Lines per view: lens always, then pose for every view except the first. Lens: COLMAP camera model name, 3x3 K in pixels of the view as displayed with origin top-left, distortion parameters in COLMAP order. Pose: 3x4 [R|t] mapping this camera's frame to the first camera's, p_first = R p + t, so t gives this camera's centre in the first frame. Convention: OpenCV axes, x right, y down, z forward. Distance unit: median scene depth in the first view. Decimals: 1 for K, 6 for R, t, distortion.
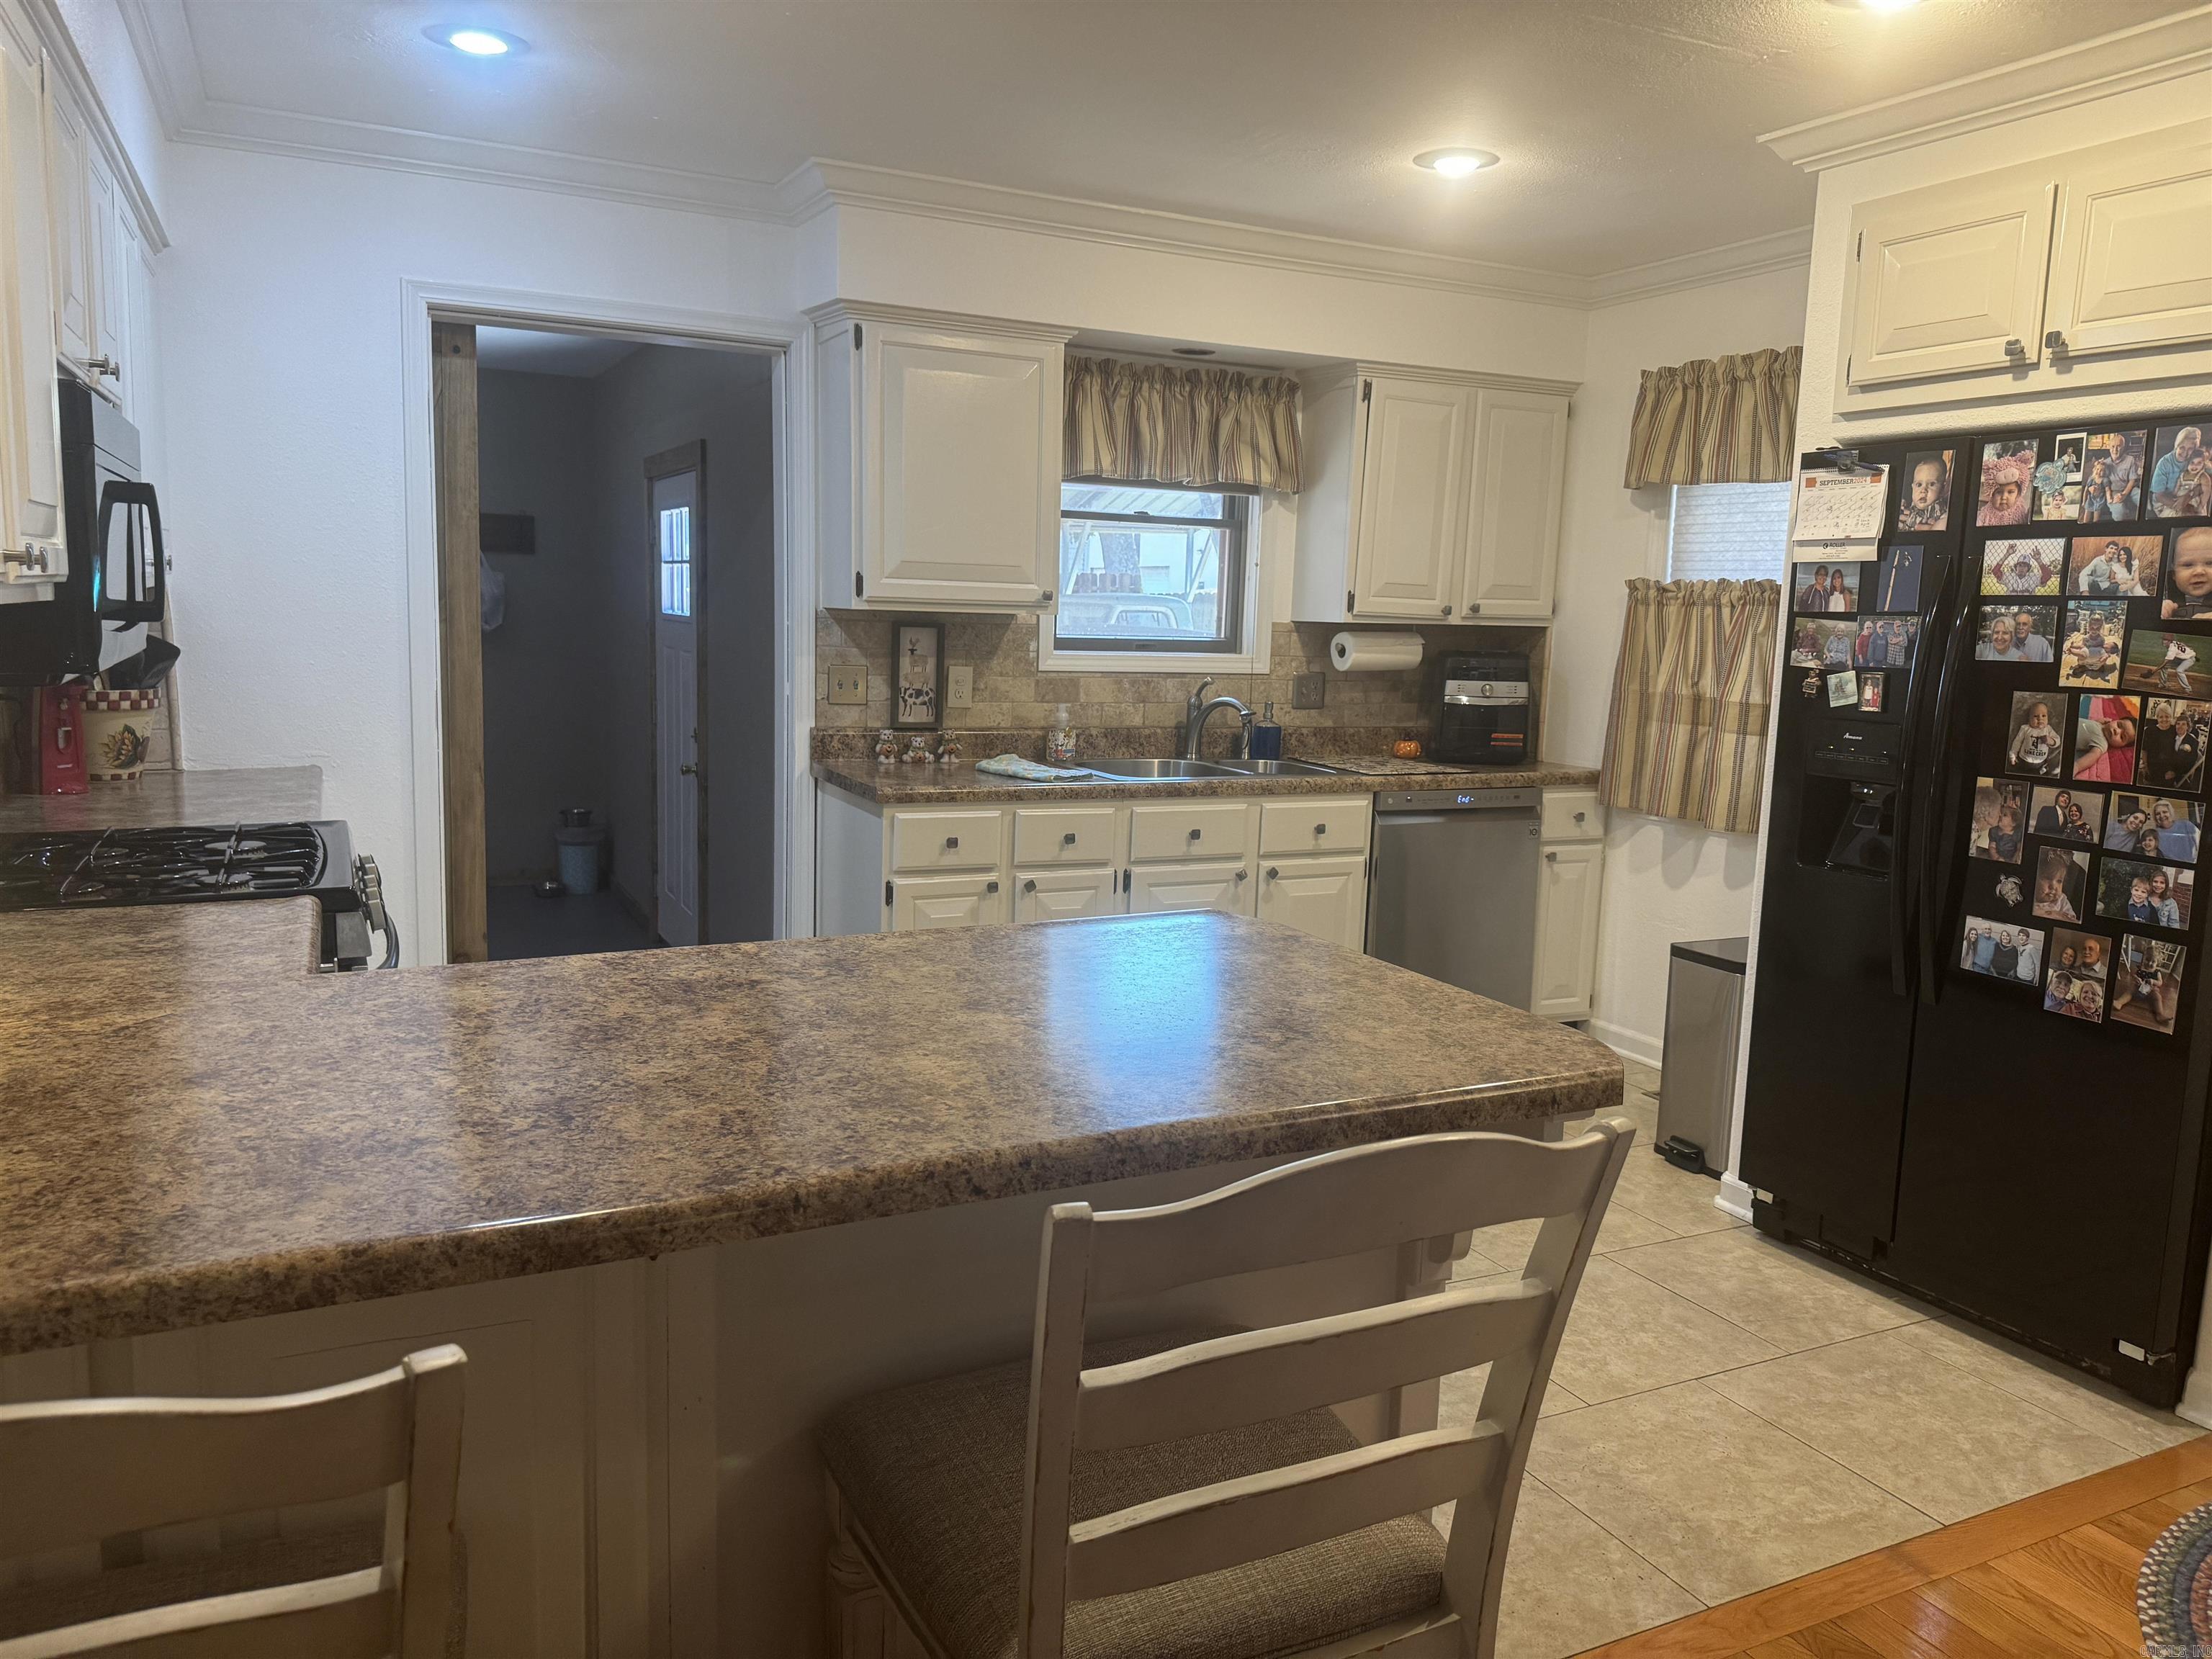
lens RADIAL K [[1555.5, 0, 1100.3], [0, 1555.5, 817.3], [0, 0, 1]] dist [0.051290, -0.058851]
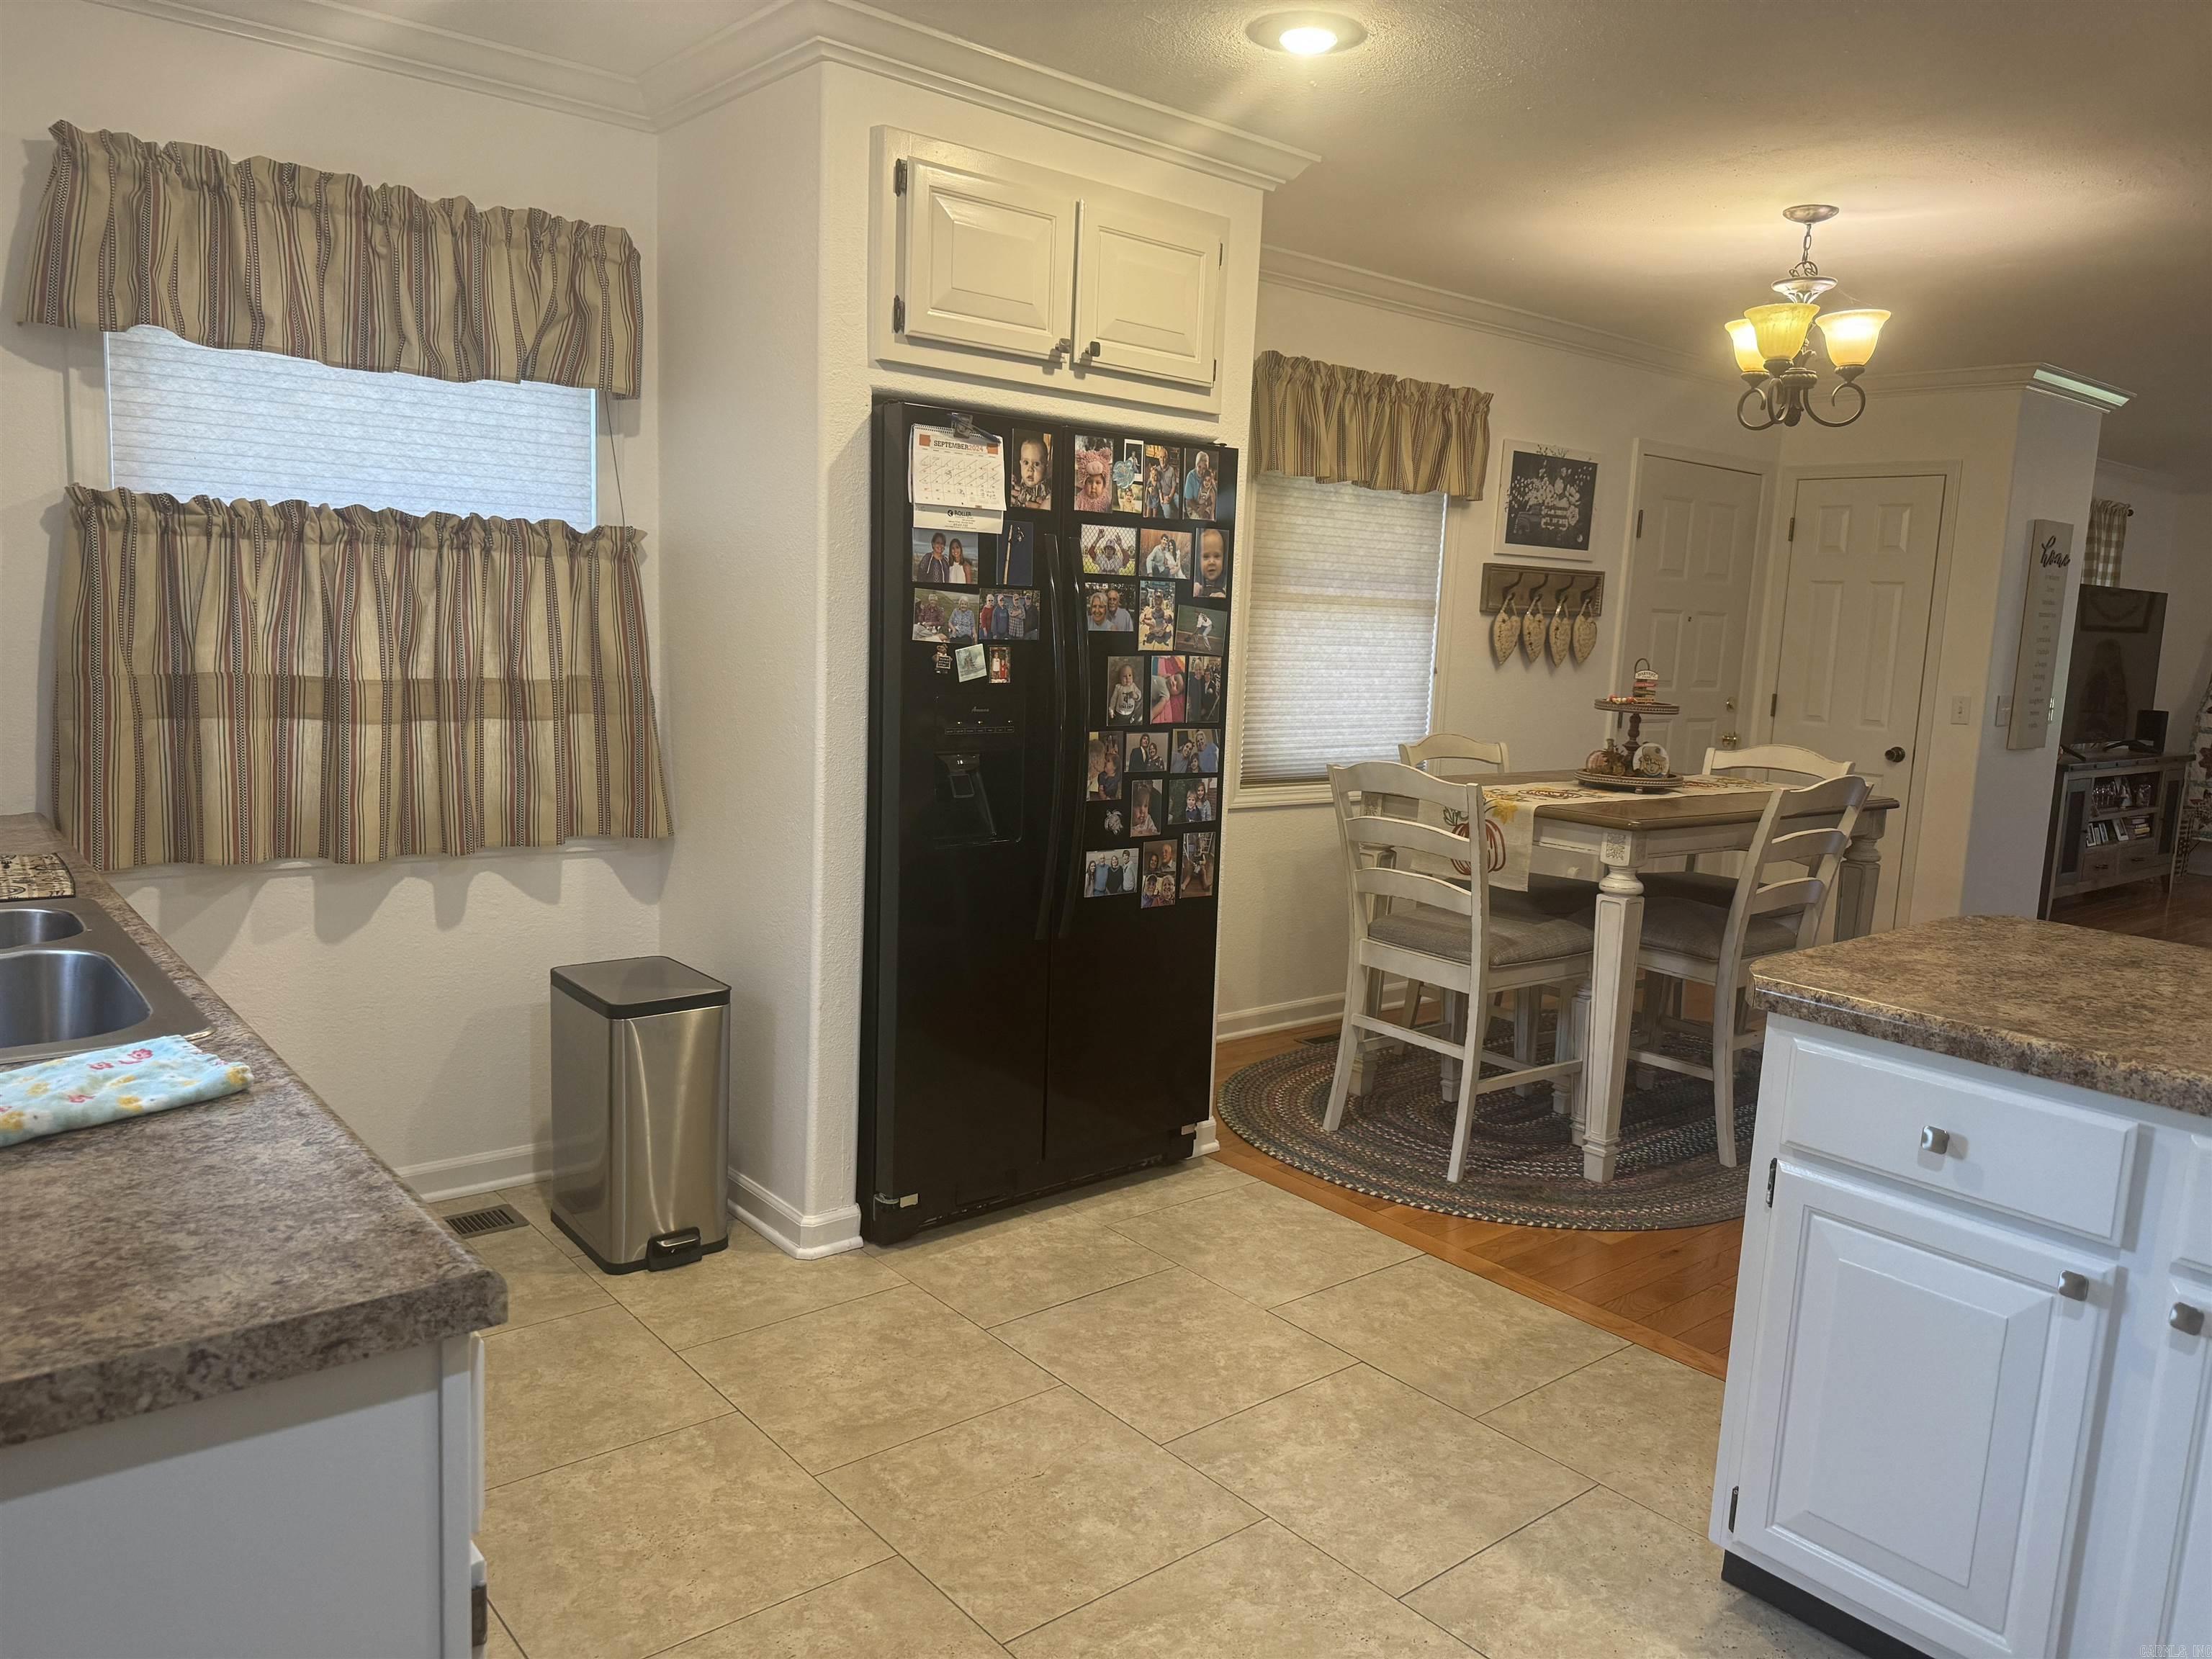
lens RADIAL K [[1555.5, 0, 1049.9], [0, 1555.5, 834.9], [0, 0, 1]] dist [0.051290, -0.058851]
pose [[-0.225228, -0.185491, 0.956486, -0.534482], [0.079275, 0.974966, 0.207742, -0.190220], [-0.971075, 0.122615, -0.204885, 1.263785]]
